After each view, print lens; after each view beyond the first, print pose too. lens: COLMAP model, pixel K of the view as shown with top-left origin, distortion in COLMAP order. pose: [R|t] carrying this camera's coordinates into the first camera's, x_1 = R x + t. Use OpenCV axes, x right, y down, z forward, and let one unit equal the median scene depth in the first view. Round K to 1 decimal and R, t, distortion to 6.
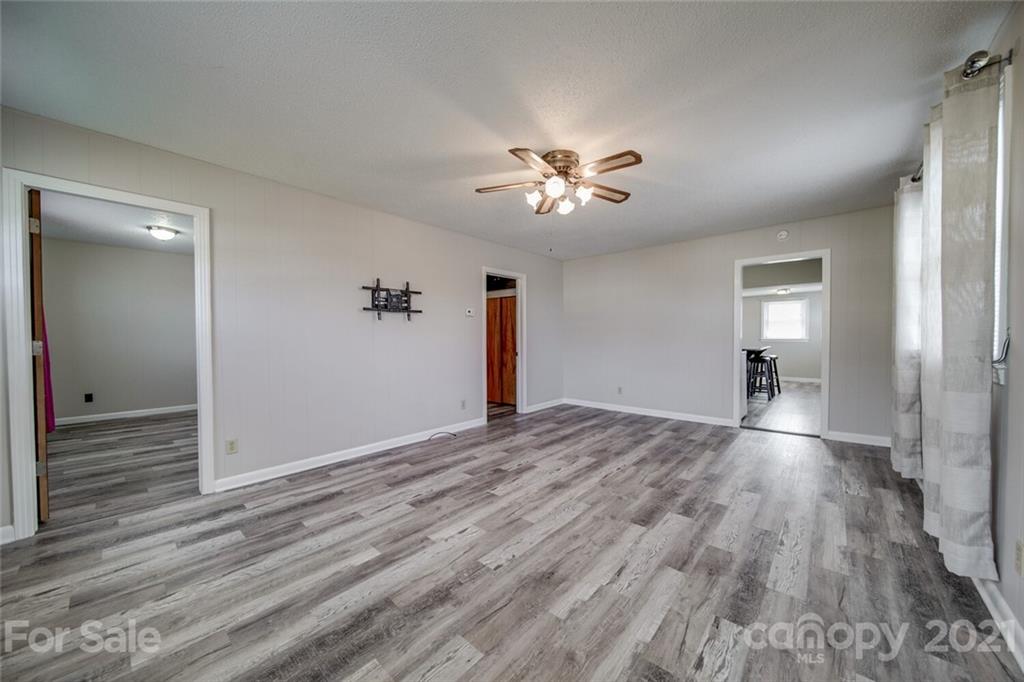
lens RADIAL K [[360.3, 0, 509.9], [0, 360.3, 341.2], [0, 0, 1]] dist [-0.000770, -0.000306]
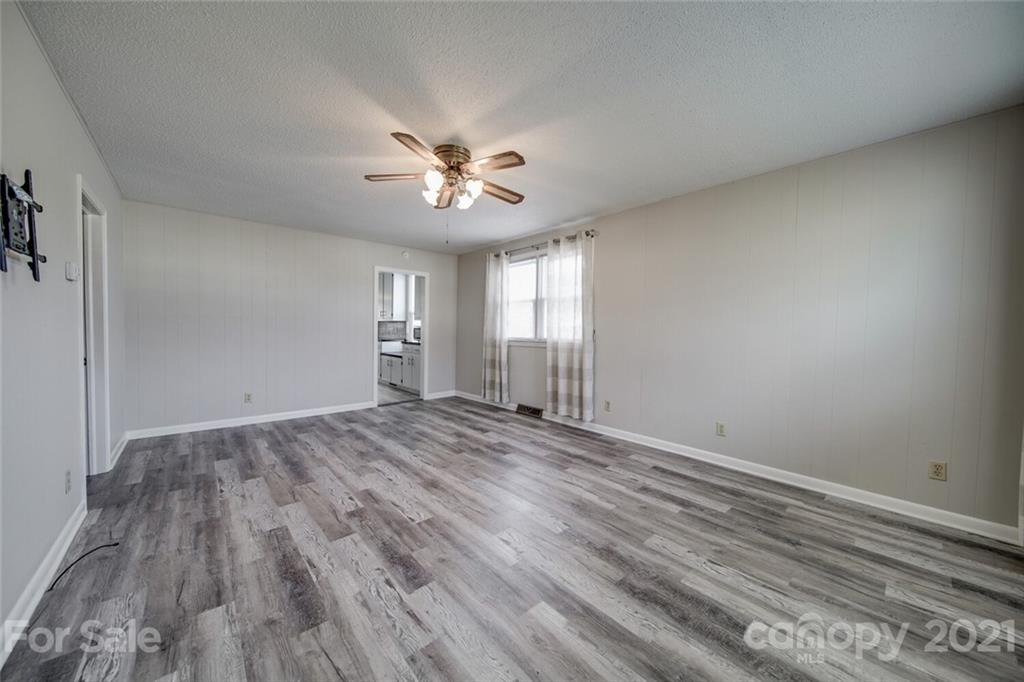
lens RADIAL K [[360.3, 0, 509.9], [0, 360.3, 341.2], [0, 0, 1]] dist [-0.000770, -0.000306]
pose [[0.122029, -0.021893, 0.992285, -0.792016], [0.002006, 0.999760, 0.021812, -0.004840], [-0.992525, -0.000671, 0.122043, 0.670686]]
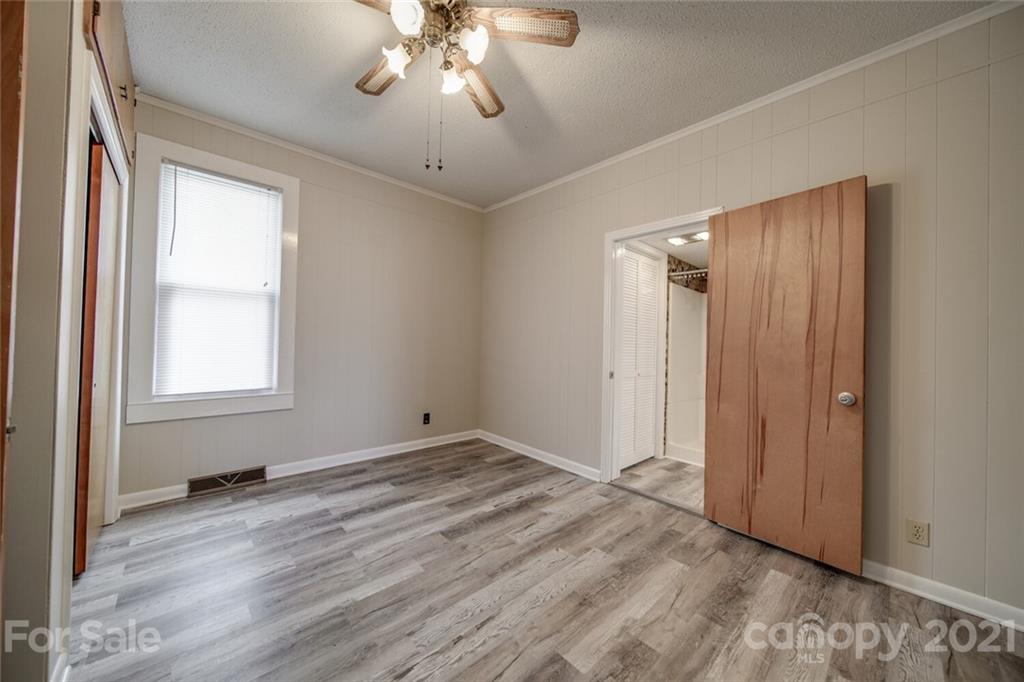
lens RADIAL K [[360.3, 0, 509.9], [0, 360.3, 341.2], [0, 0, 1]] dist [-0.000770, -0.000306]
pose [[-0.995761, -0.014366, 0.090849, 0.171892], [-0.013812, 0.999882, 0.006729, 0.008989], [-0.090935, 0.005445, -0.995842, 1.612031]]
